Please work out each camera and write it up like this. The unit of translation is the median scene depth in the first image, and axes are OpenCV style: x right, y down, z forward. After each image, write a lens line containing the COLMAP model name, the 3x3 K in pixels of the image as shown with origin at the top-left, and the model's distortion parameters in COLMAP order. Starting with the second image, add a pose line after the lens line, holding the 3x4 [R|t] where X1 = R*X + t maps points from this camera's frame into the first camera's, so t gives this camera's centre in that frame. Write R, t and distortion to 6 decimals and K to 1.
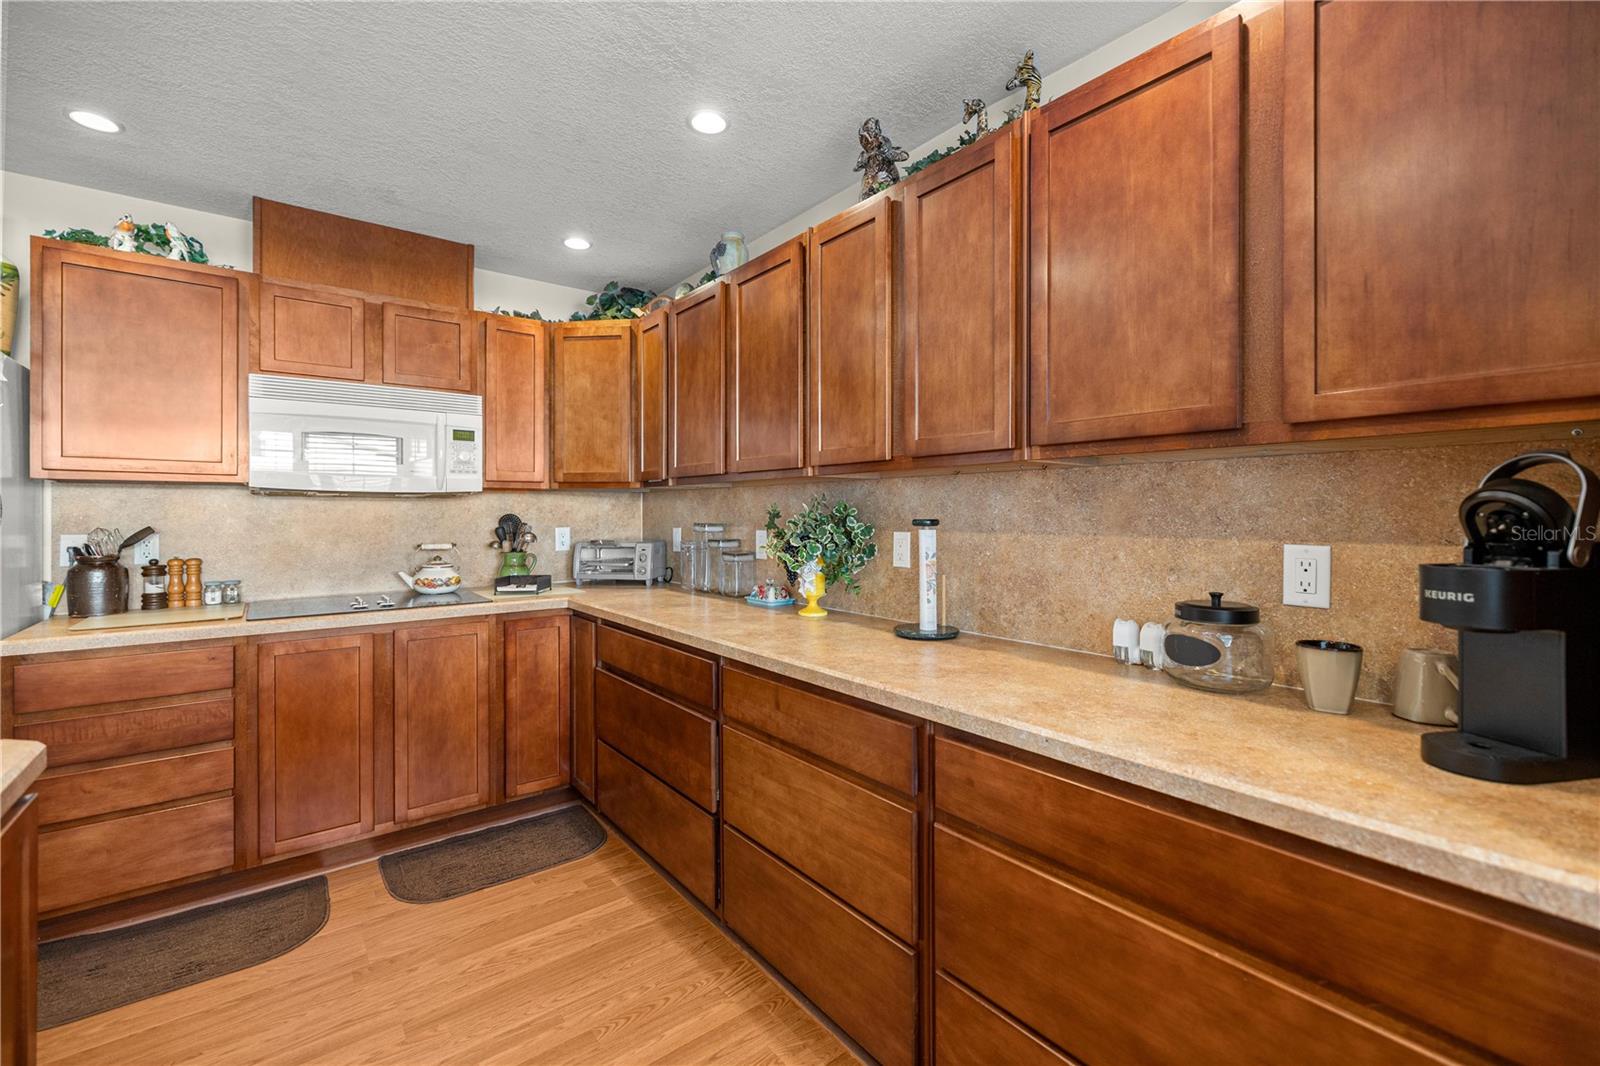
lens RADIAL K [[678.8, 0, 799.6], [0, 678.8, 510.0], [0, 0, 1]] dist [0.000774, 0.000081]
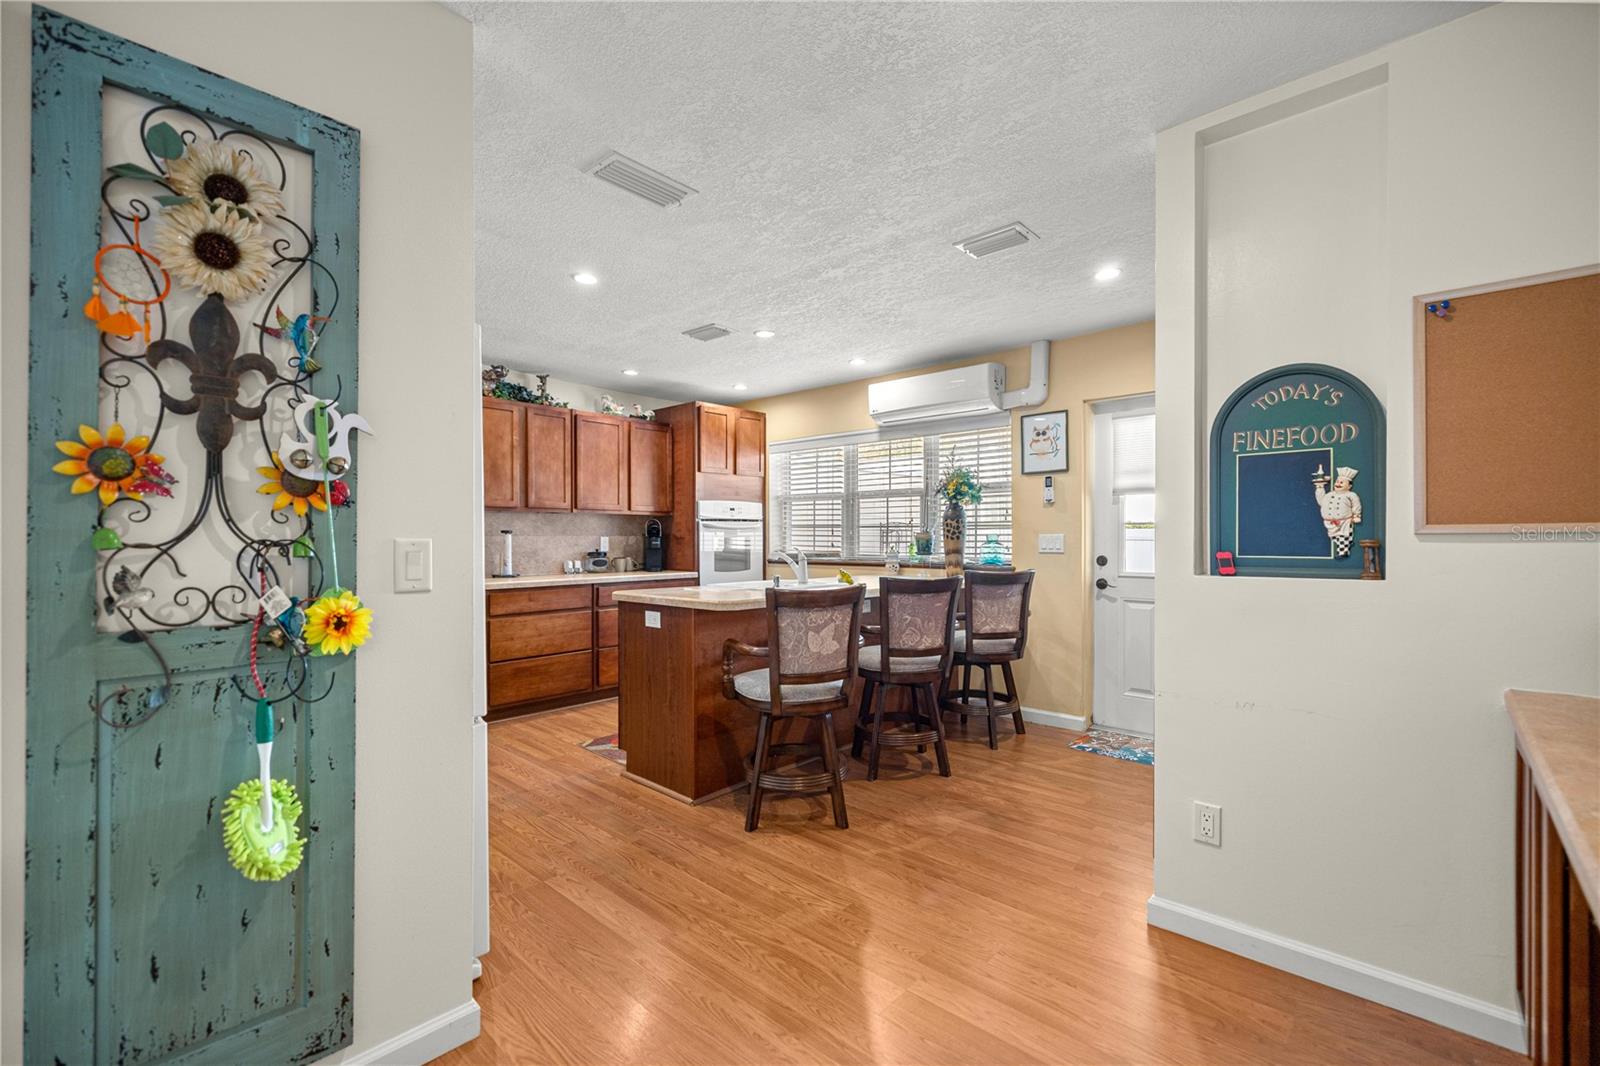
lens RADIAL K [[680.5, 0, 800.0], [0, 680.5, 533.0], [0, 0, 1]] dist [0.000995, 0.000120]
pose [[-0.159713, 0.003797, 0.987156, -2.943684], [-0.000270, 0.999992, -0.003891, 0.038154], [-0.987163, -0.000888, -0.159711, 0.398401]]
